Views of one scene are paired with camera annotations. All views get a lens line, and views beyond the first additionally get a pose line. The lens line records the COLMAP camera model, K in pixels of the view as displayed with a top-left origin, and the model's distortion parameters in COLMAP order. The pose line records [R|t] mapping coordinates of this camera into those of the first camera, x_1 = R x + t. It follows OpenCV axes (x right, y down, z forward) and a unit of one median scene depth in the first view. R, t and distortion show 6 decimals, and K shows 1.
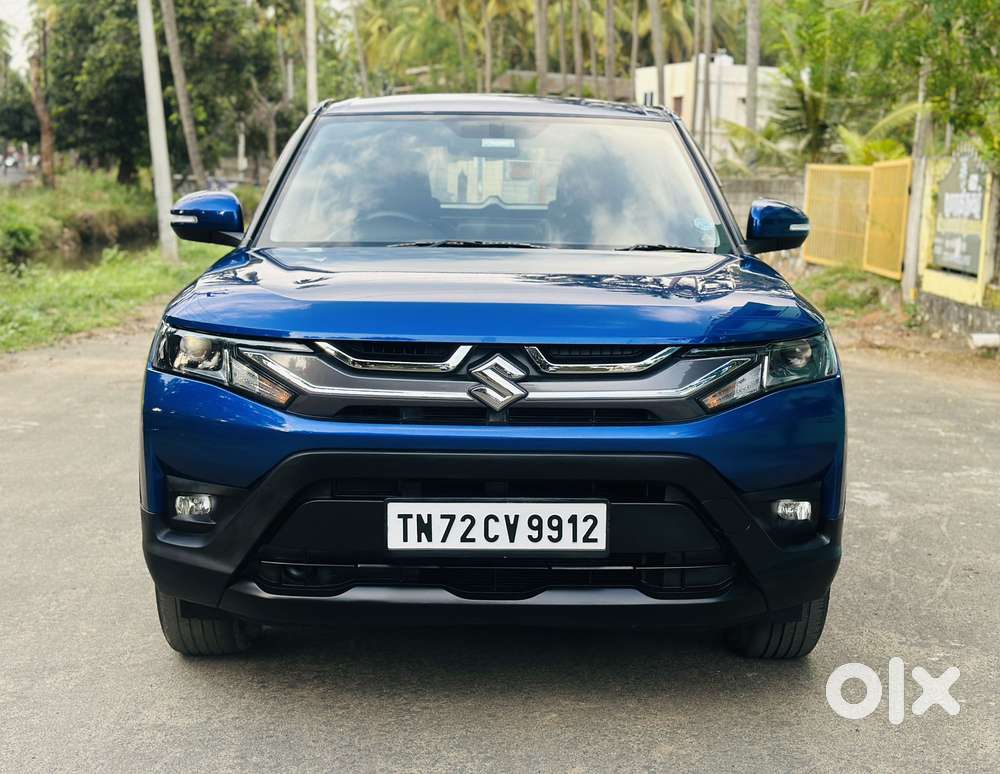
lens RADIAL K [[1426.3, 0, 520.6], [0, 1426.3, 414.9], [0, 0, 1]] dist [0.123643, 0.000000]
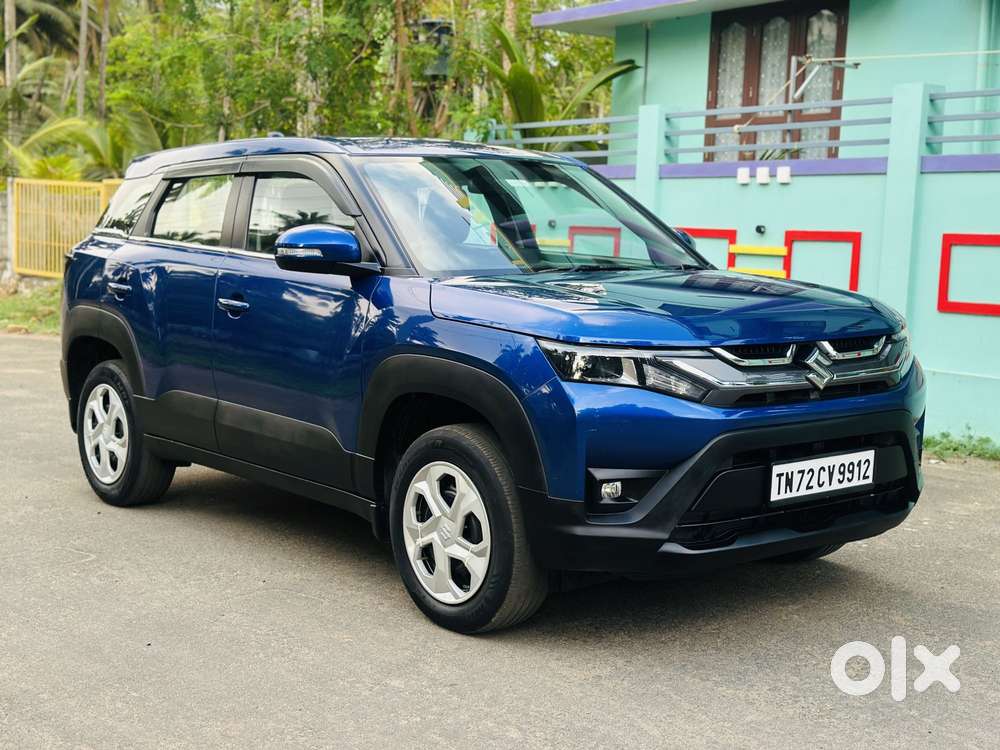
lens RADIAL K [[1387.9, 0, 479.8], [0, 1387.9, 387.4], [0, 0, 1]] dist [0.113839, 0.000000]
pose [[0.794005, -0.078006, 0.602886, -1.007136], [0.091025, 0.995808, 0.008964, -0.043878], [-0.601058, 0.047760, 0.797777, 0.121780]]
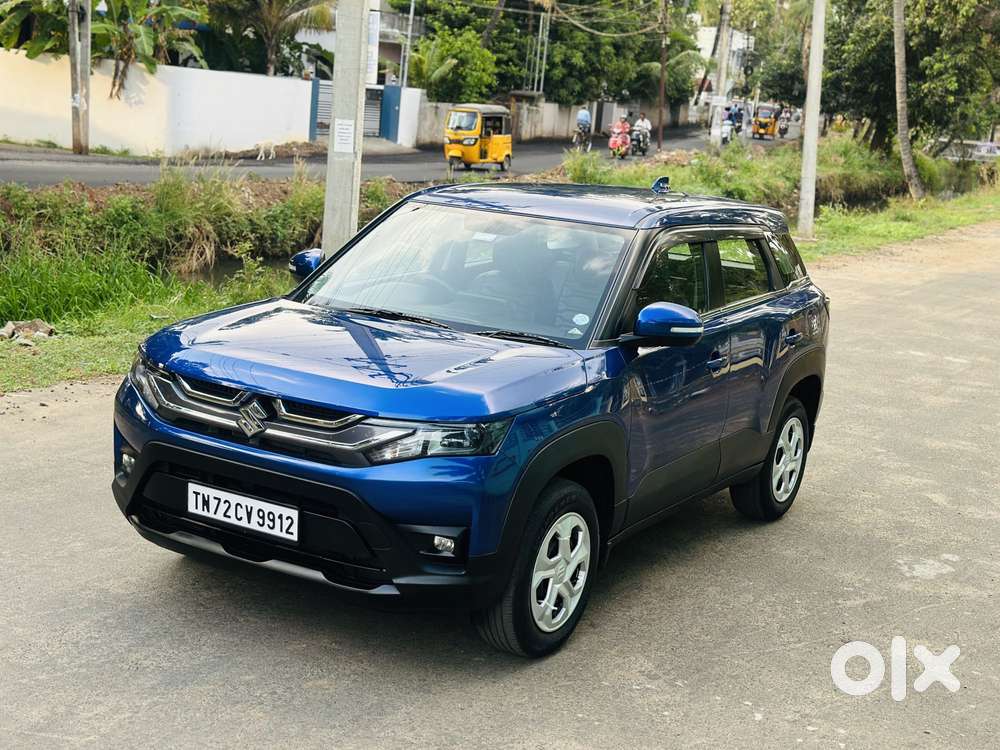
lens RADIAL K [[1387.9, 0, 514.9], [0, 1387.9, 400.9], [0, 0, 1]] dist [0.113839, 0.000000]
pose [[0.849850, 0.163302, -0.501086, 0.903915], [-0.149853, 0.986414, 0.067315, -0.172095], [0.505271, 0.017881, 0.862775, -0.137152]]
